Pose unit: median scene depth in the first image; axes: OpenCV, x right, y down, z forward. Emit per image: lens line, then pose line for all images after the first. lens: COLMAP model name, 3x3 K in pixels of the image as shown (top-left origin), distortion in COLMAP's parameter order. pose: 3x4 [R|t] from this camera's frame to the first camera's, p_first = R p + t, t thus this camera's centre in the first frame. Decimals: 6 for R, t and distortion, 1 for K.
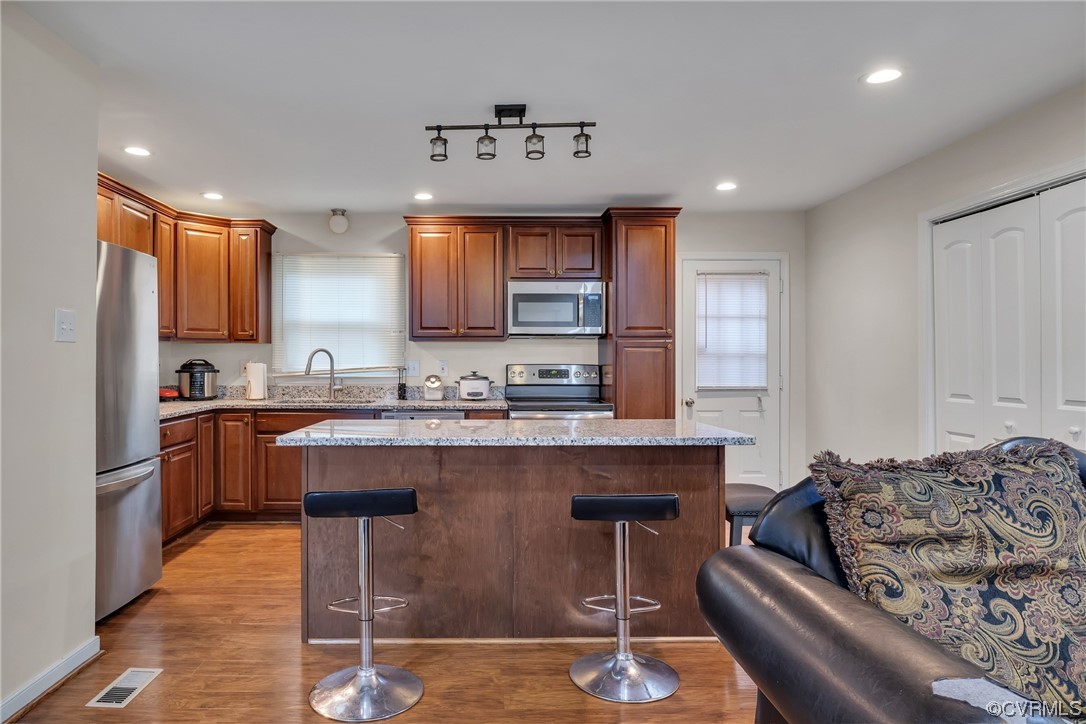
lens RADIAL K [[662.8, 0, 489.0], [0, 662.8, 360.8], [0, 0, 1]] dist [0.000501, -0.000177]
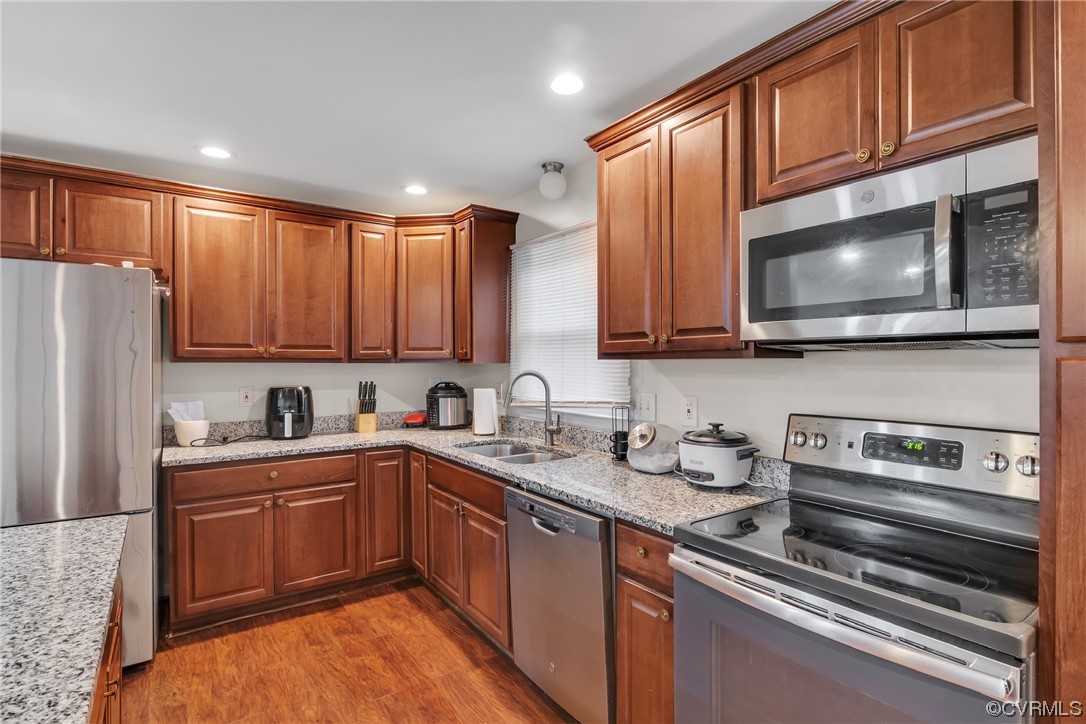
lens RADIAL K [[543.6, 0, 543.0], [0, 543.6, 362.0], [0, 0, 1]] dist [-0.000992, -0.000689]
pose [[0.579677, -0.003395, -0.814839, 0.223309], [0.001447, 0.999994, -0.003138, -0.026585], [0.814845, 0.000640, 0.579678, 0.692419]]
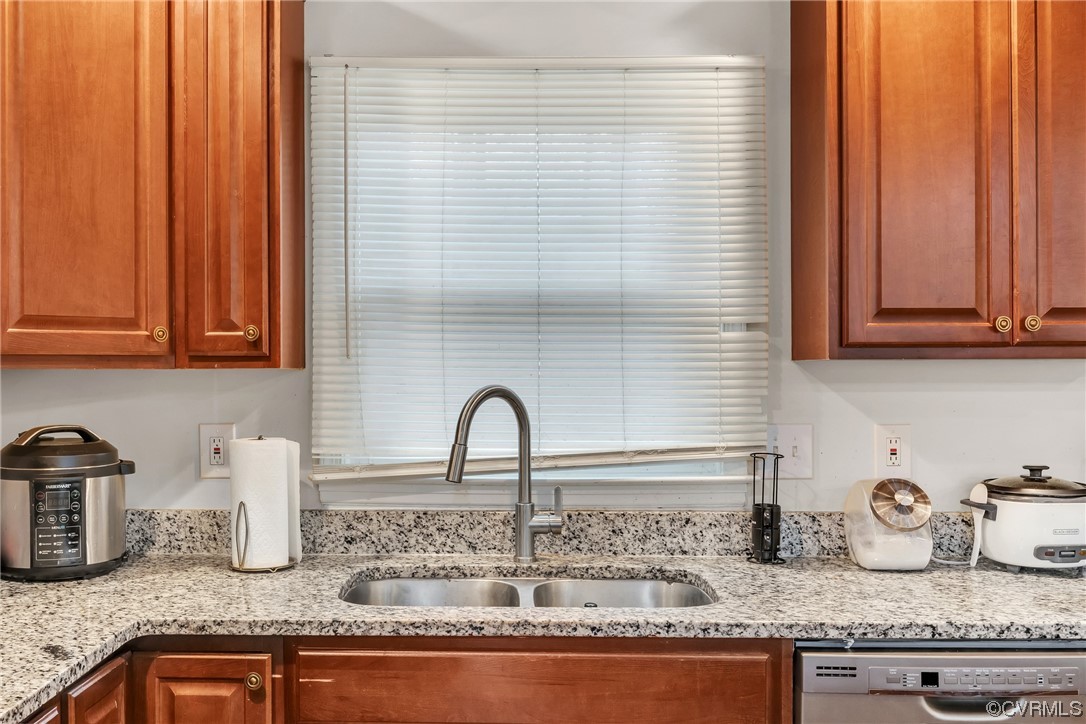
lens RADIAL K [[1085.7, 0, 508.9], [0, 1085.7, 367.5], [0, 0, 1]] dist [-0.005093, -0.013513]
pose [[0.999964, -0.003822, -0.007600, -0.247607], [0.003847, 0.999987, 0.003319, -0.028626], [0.007587, -0.003348, 0.999966, 0.547449]]
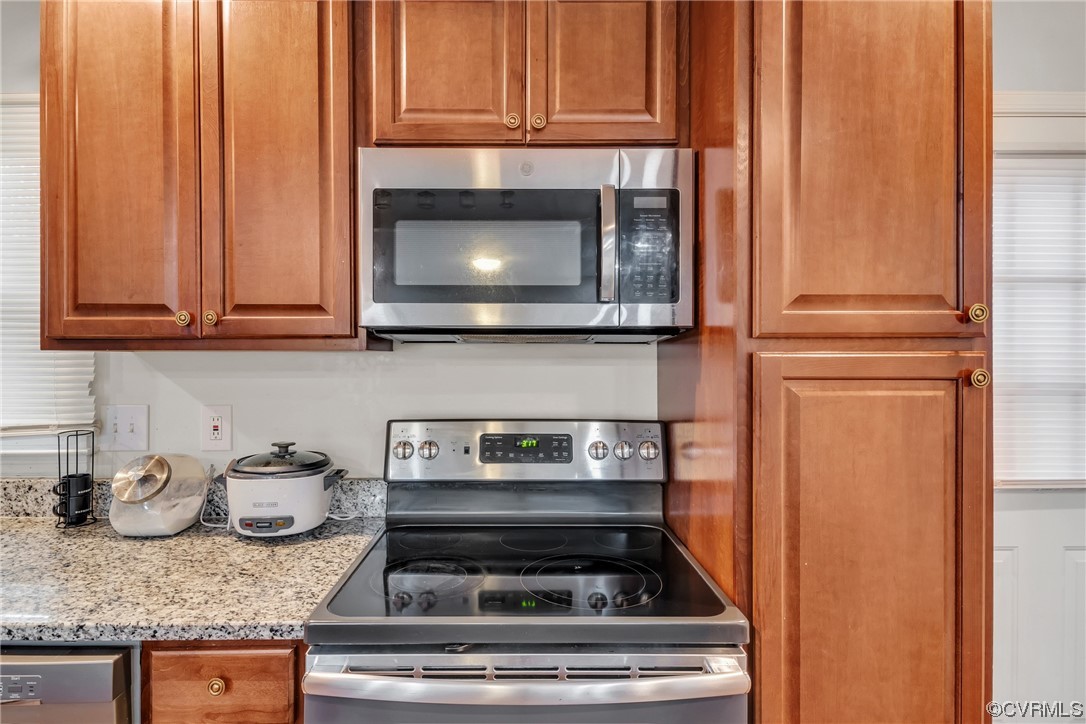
lens RADIAL K [[571.6, 0, 536.2], [0, 571.6, 357.6], [0, 0, 1]] dist [0.012318, -0.001214]
pose [[0.999864, -0.001159, 0.016478, 0.099878], [0.001155, 0.999999, 0.000286, -0.026477], [-0.016478, -0.000267, 0.999864, 0.729029]]
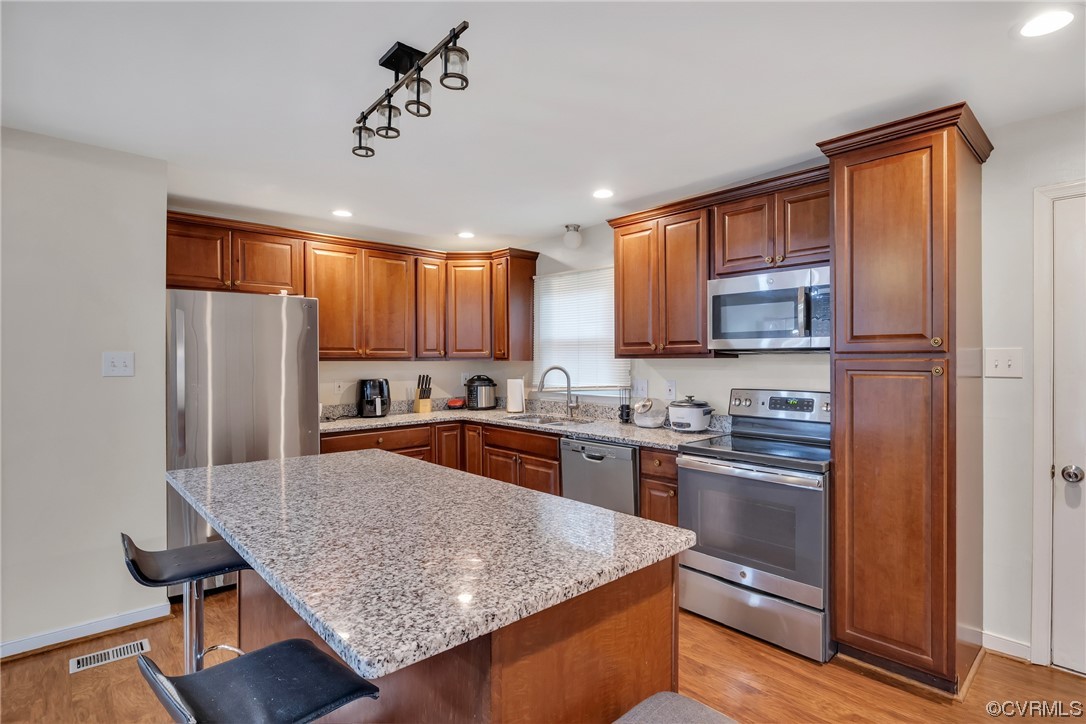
lens RADIAL K [[543.6, 0, 543.0], [0, 543.6, 362.0], [0, 0, 1]] dist [-0.000992, -0.000689]
pose [[0.678728, 0.000122, -0.734390, 0.347821], [0.005049, 0.999976, 0.004833, -0.029534], [0.734372, -0.006988, 0.678711, 0.430164]]
